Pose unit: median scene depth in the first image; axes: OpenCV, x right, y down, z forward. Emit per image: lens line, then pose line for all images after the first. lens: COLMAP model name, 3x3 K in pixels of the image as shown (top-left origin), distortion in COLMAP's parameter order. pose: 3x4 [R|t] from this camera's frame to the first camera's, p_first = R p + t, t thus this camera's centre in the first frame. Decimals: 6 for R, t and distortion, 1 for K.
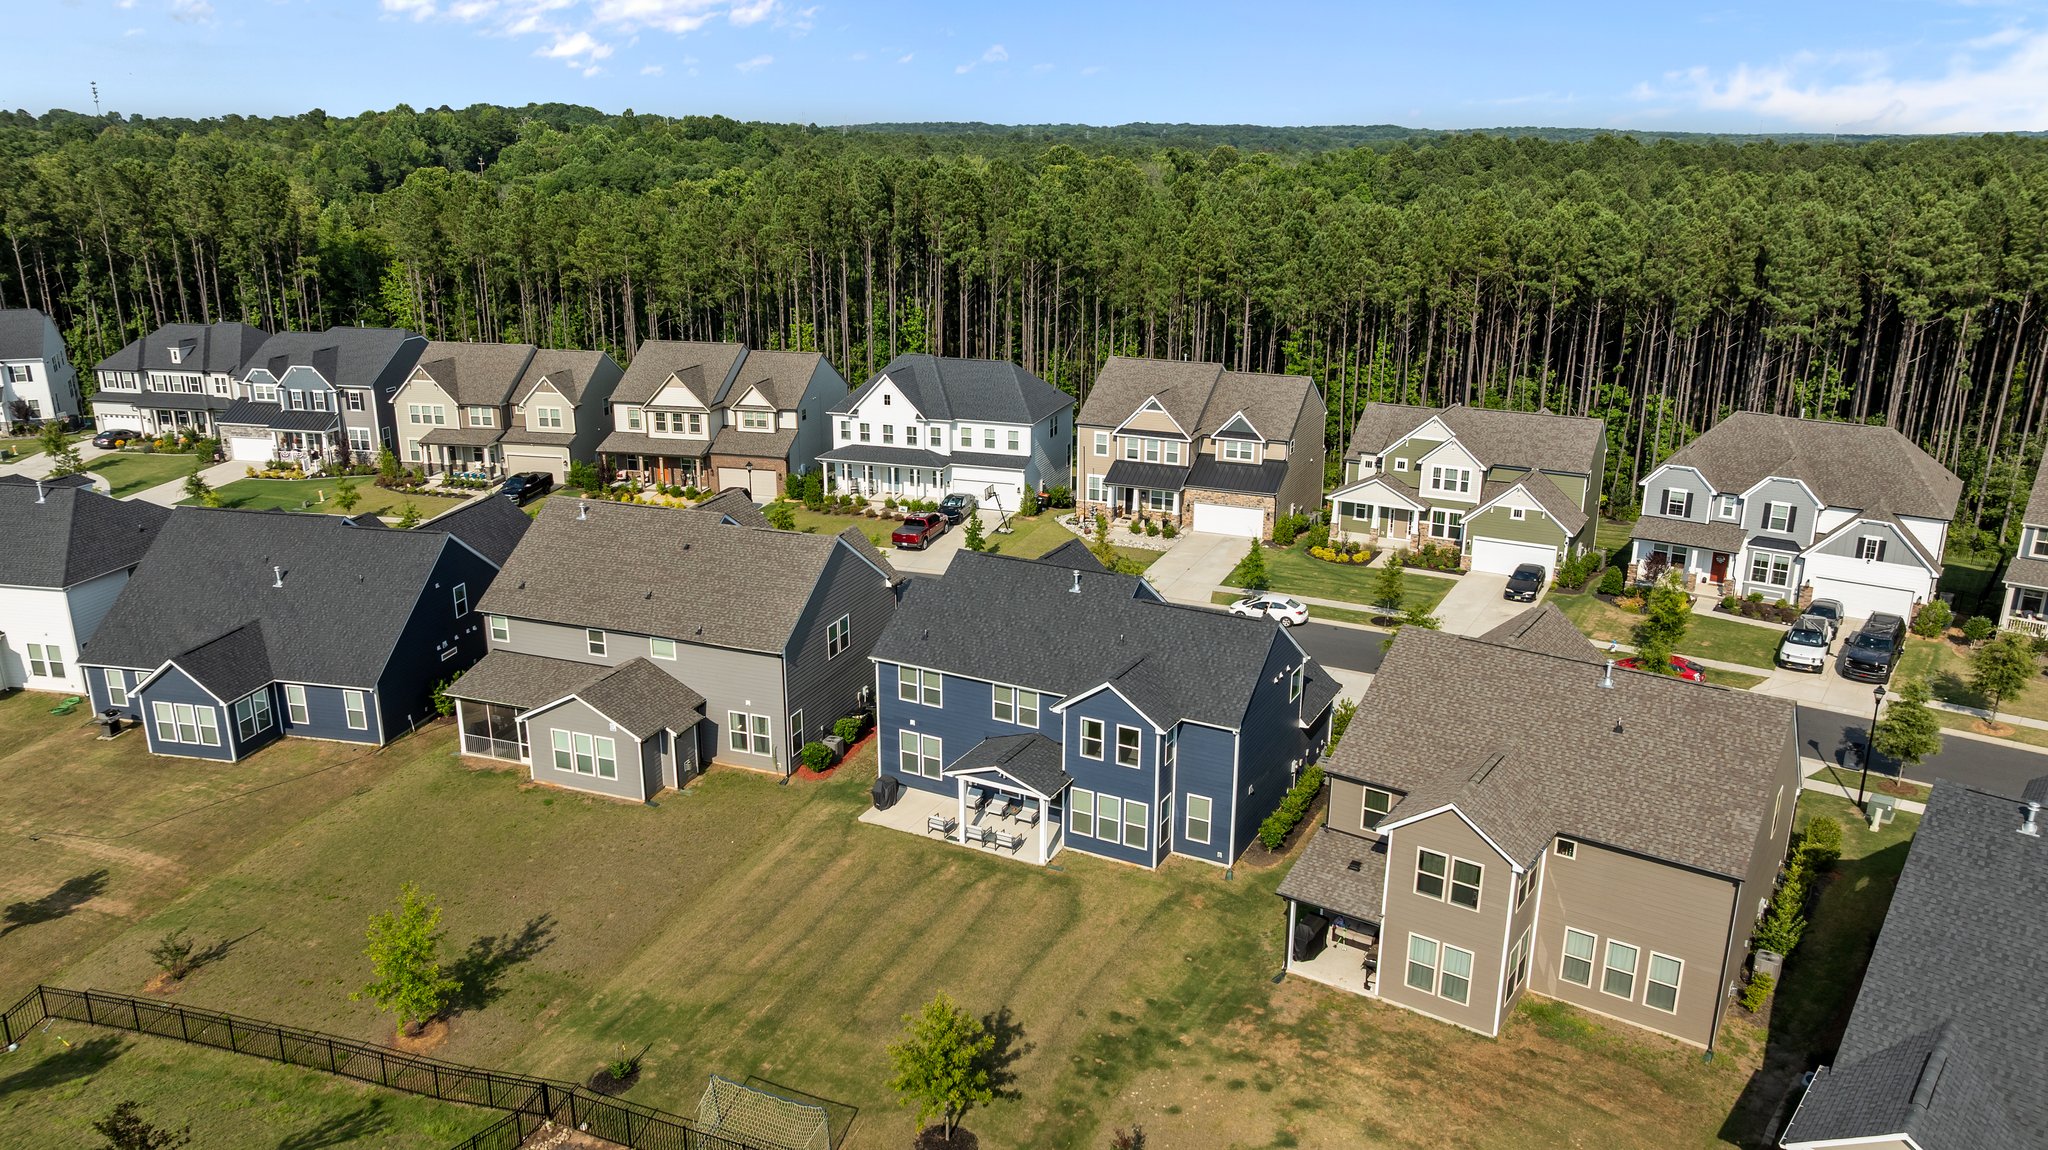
lens RADIAL K [[1452.4, 0, 1024.0], [0, 1452.4, 575.0], [0, 0, 1]] dist [-0.009008, -0.027681]
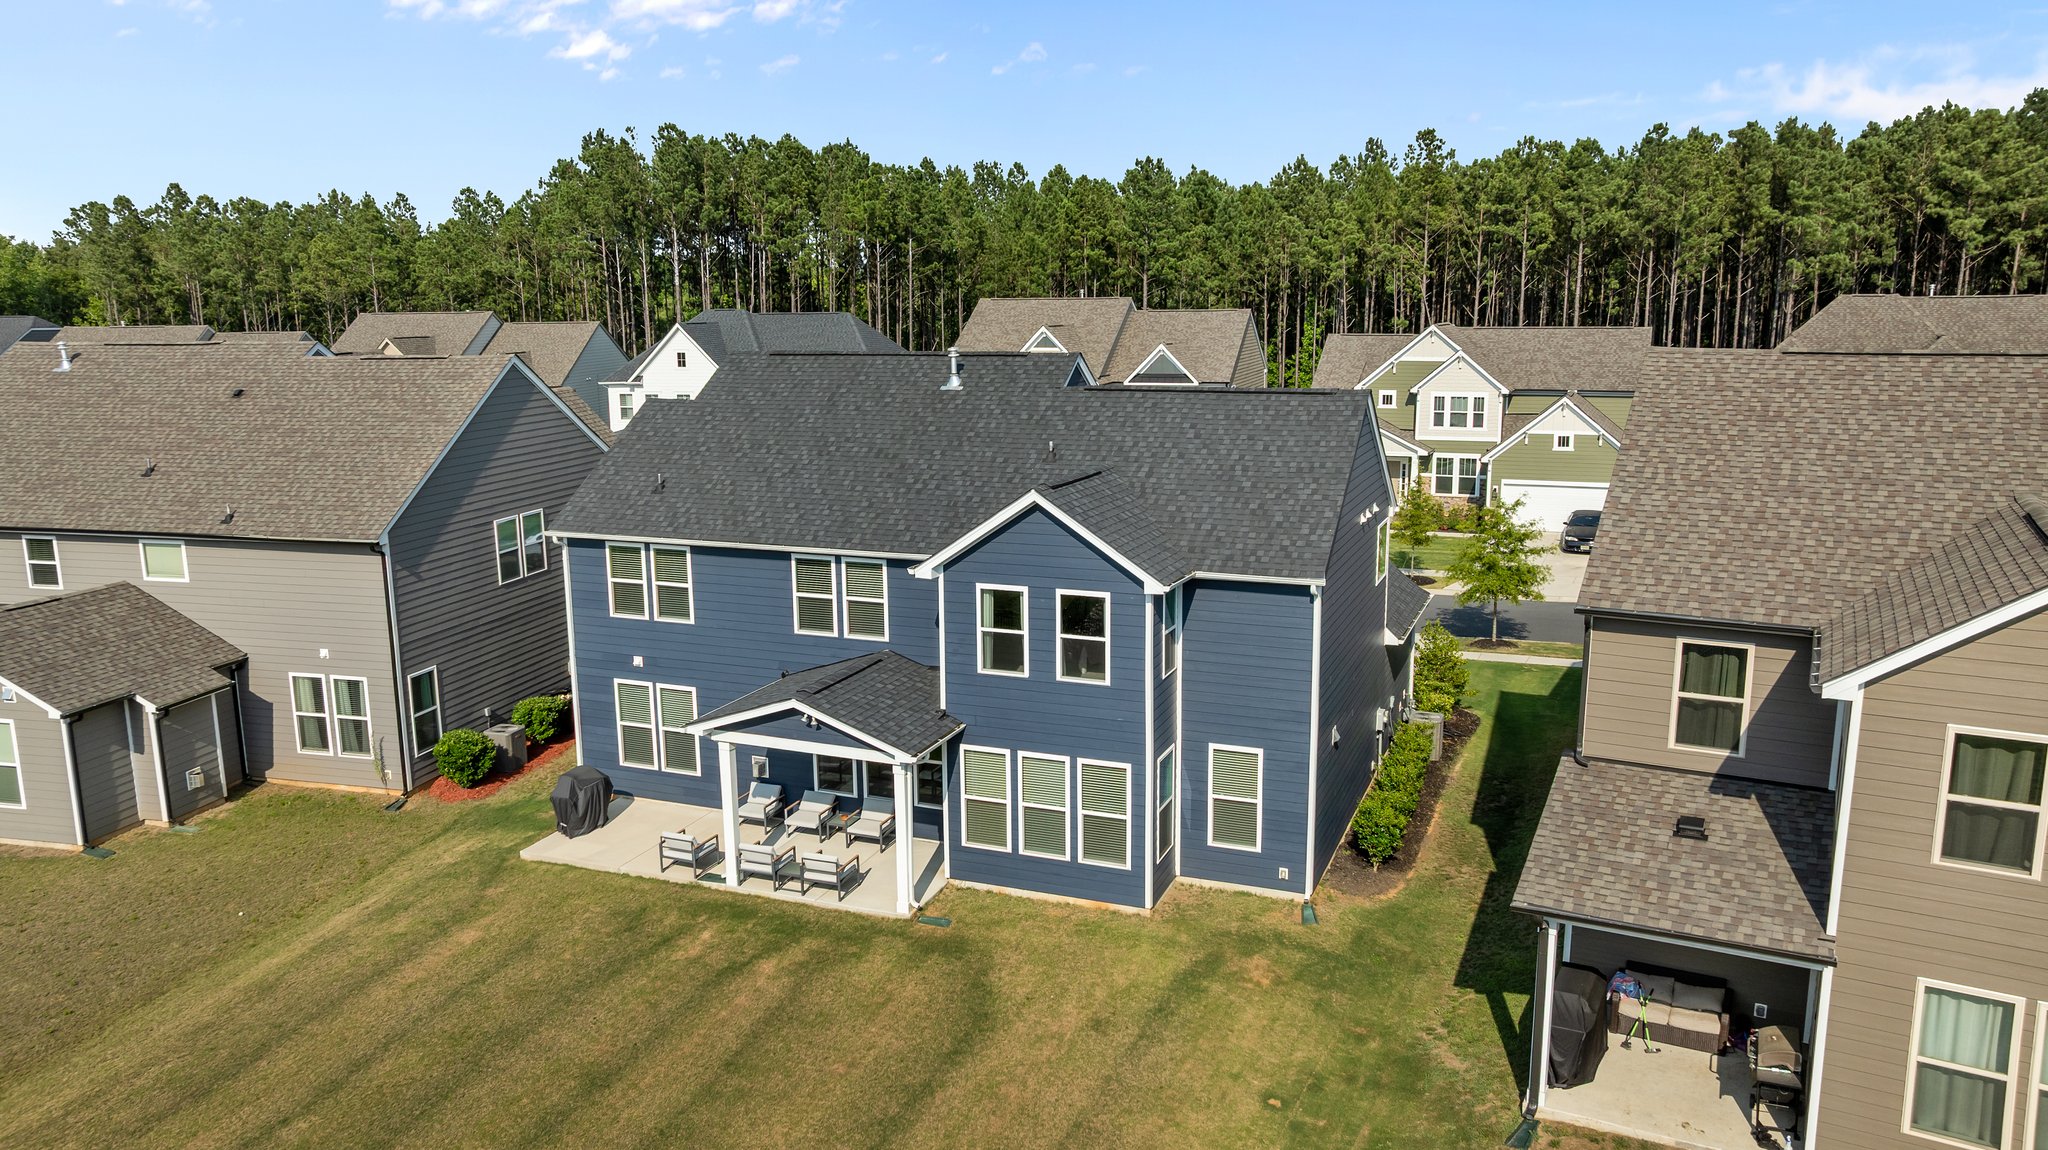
lens RADIAL K [[1458.3, 0, 1024.0], [0, 1458.3, 575.0], [0, 0, 1]] dist [-0.020593, 0.006721]
pose [[0.995002, -0.032477, 0.094428, 0.009098], [0.042287, 0.993697, -0.103818, 0.125109], [-0.090461, 0.107292, 0.990104, 0.467916]]
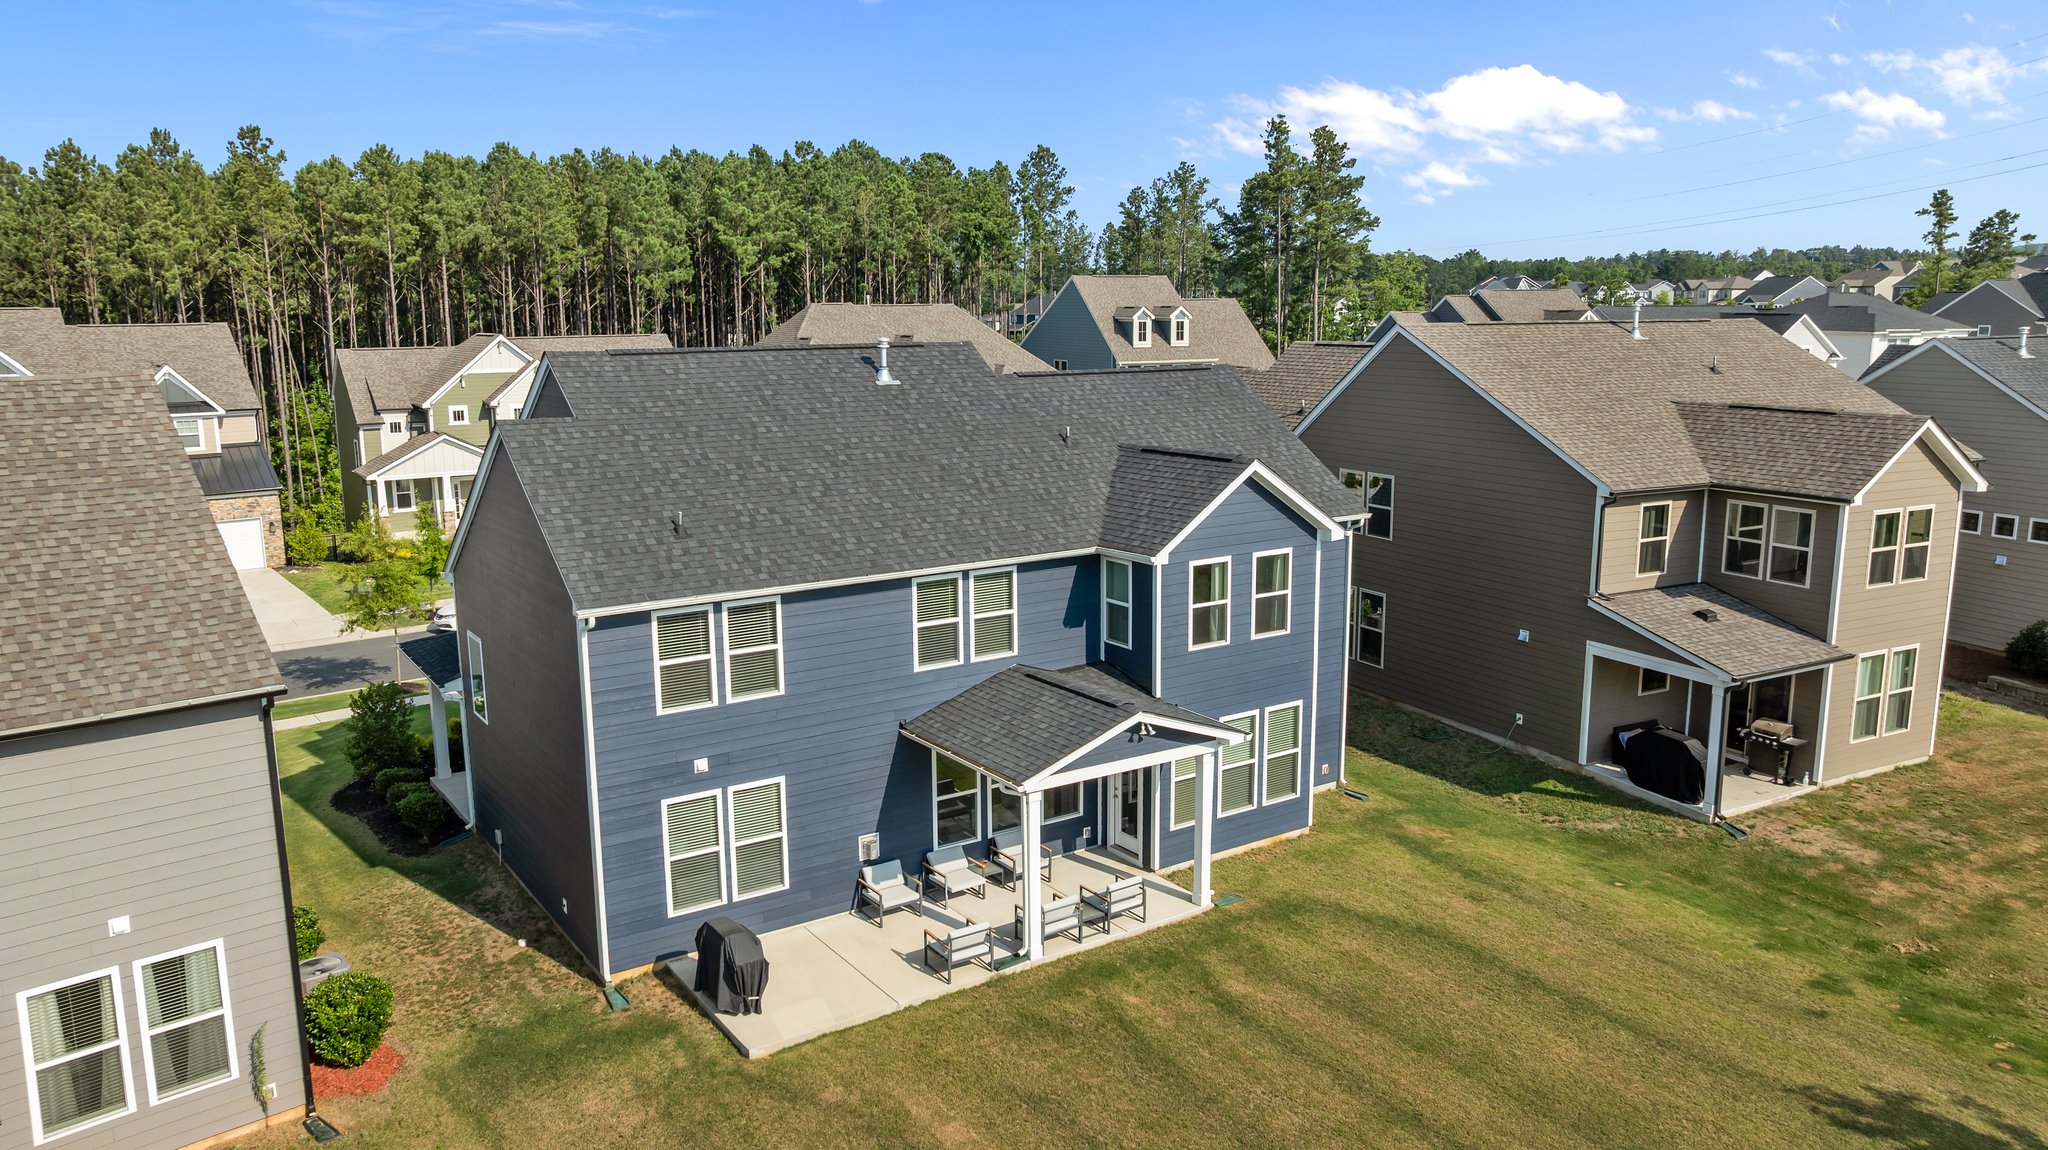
lens RADIAL K [[1443.7, 0, 1024.0], [0, 1443.7, 575.0], [0, 0, 1]] dist [-0.016671, 0.001440]
pose [[0.467576, -0.170428, 0.867368, -0.336811], [0.267774, 0.962442, 0.044758, 0.058084], [-0.842419, 0.211330, 0.495651, 0.710123]]
